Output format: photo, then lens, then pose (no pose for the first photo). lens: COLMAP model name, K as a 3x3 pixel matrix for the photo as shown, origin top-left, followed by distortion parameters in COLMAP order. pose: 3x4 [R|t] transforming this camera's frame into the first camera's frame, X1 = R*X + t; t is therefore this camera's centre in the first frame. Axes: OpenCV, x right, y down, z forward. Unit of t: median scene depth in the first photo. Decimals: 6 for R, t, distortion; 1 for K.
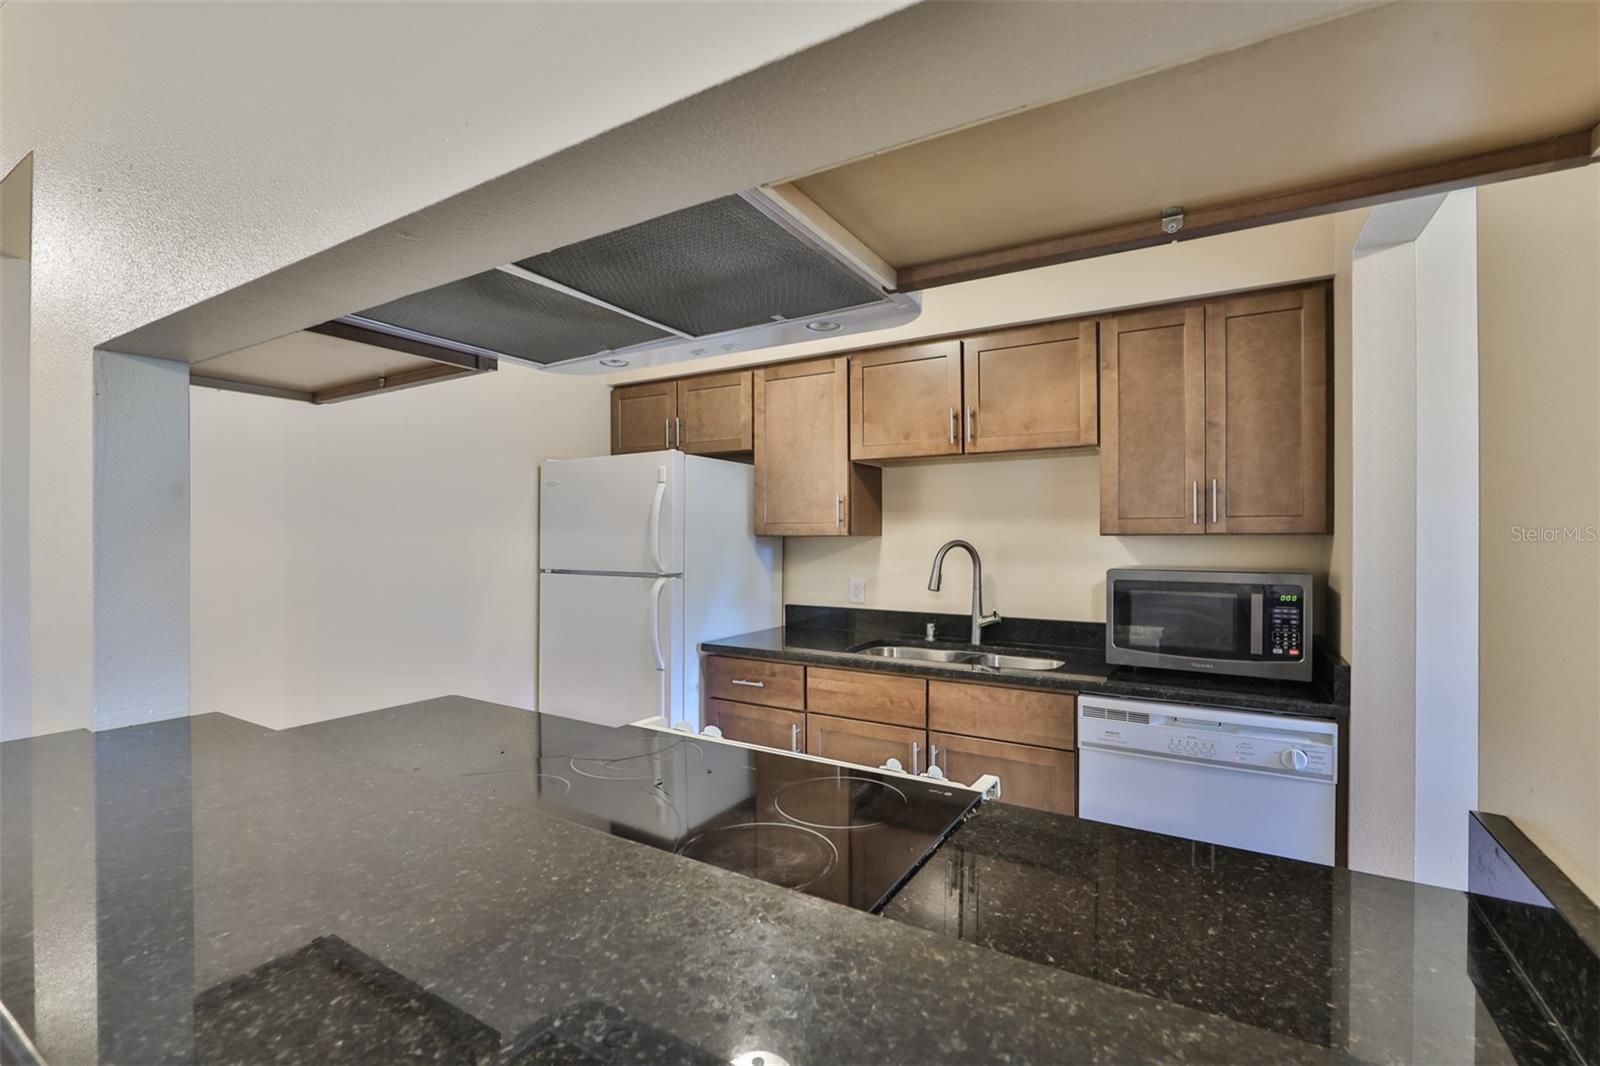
lens RADIAL K [[680.4, 0, 807.2], [0, 680.4, 550.5], [0, 0, 1]] dist [-0.014634, 0.001144]
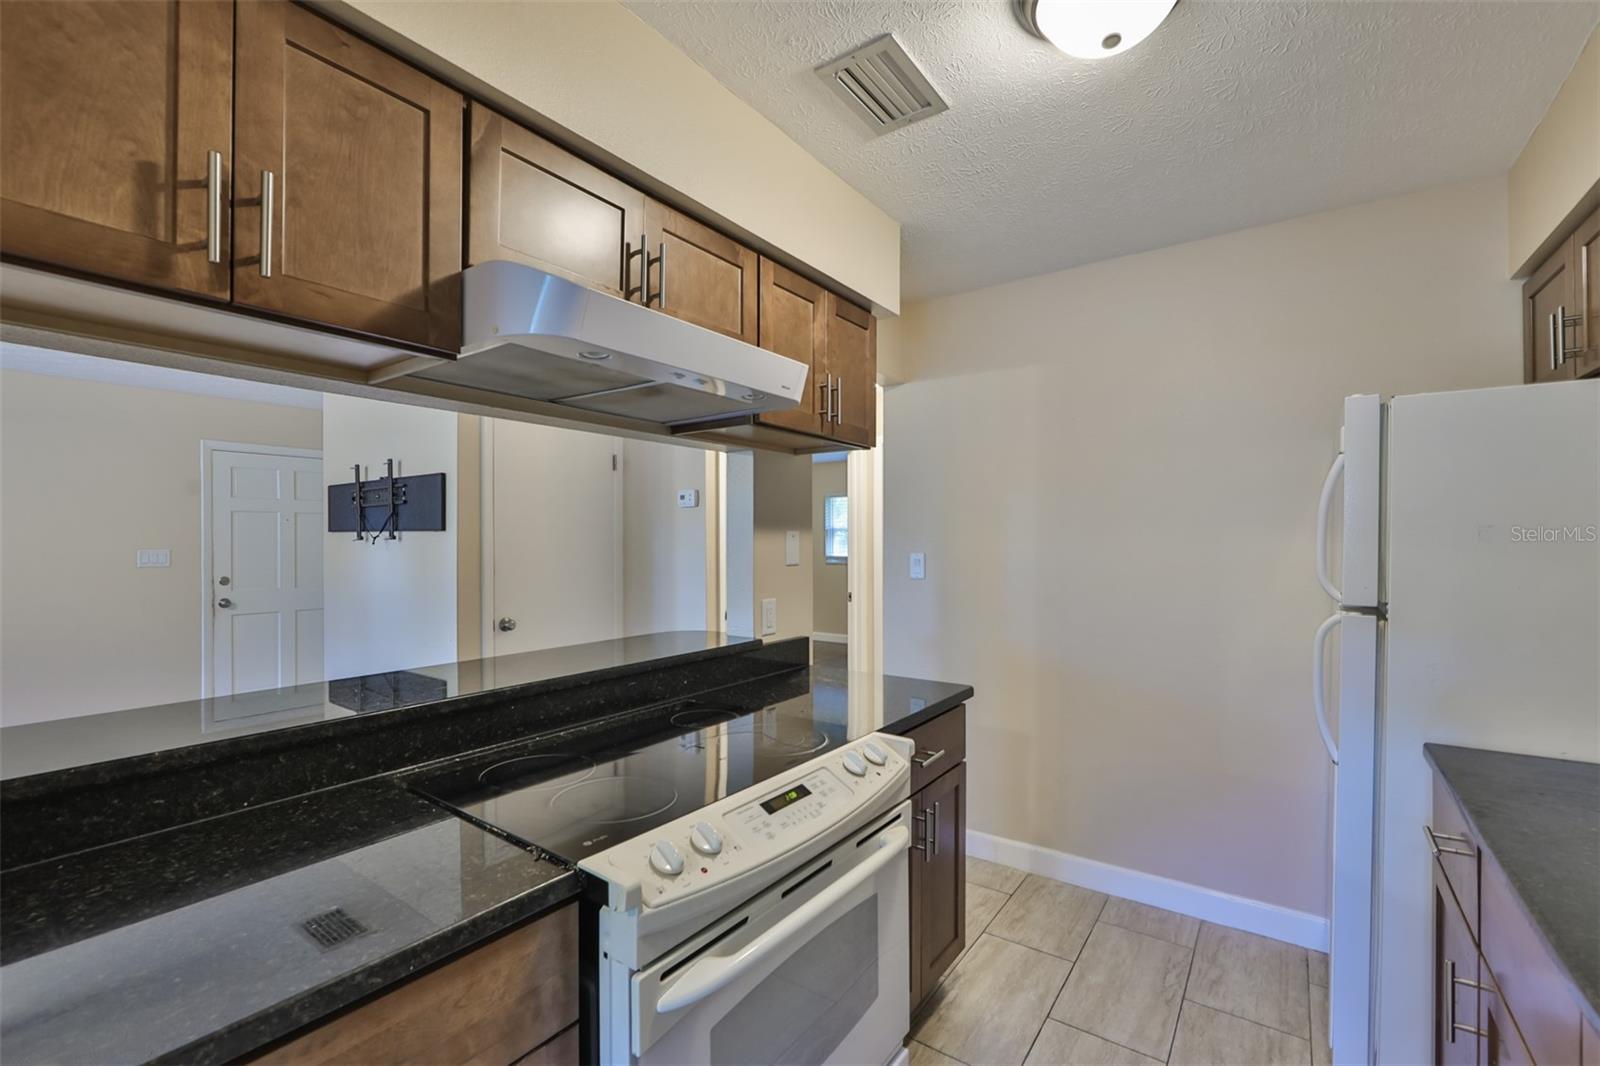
lens RADIAL K [[687.5, 0, 796.8], [0, 687.5, 540.4], [0, 0, 1]] dist [-0.012306, 0.000707]
pose [[-0.091257, -0.003300, -0.995822, 0.434621], [-0.020351, 0.999792, -0.001449, -0.013627], [0.995619, 0.020134, -0.091305, 0.566119]]
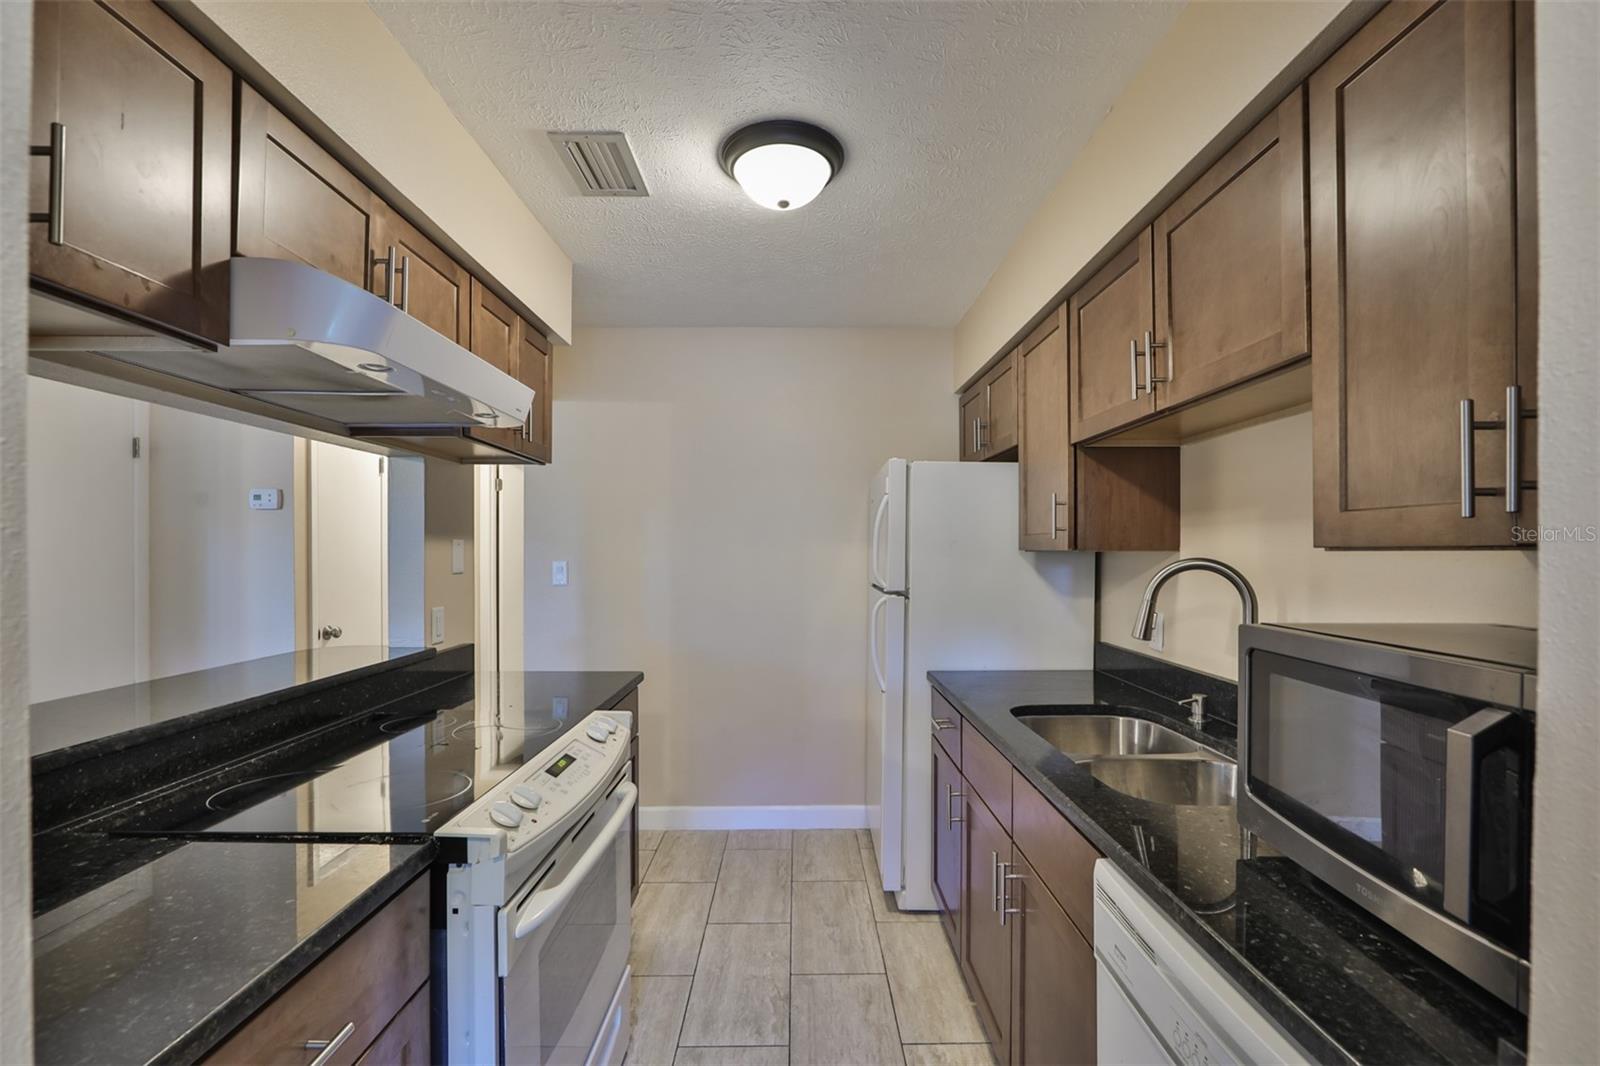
lens RADIAL K [[680.4, 0, 807.2], [0, 680.4, 550.5], [0, 0, 1]] dist [-0.014634, 0.001144]
pose [[0.521864, -0.003003, -0.853023, 0.538551], [-0.017515, 0.999745, -0.014235, -0.007832], [0.852849, 0.022370, 0.521679, 0.404500]]
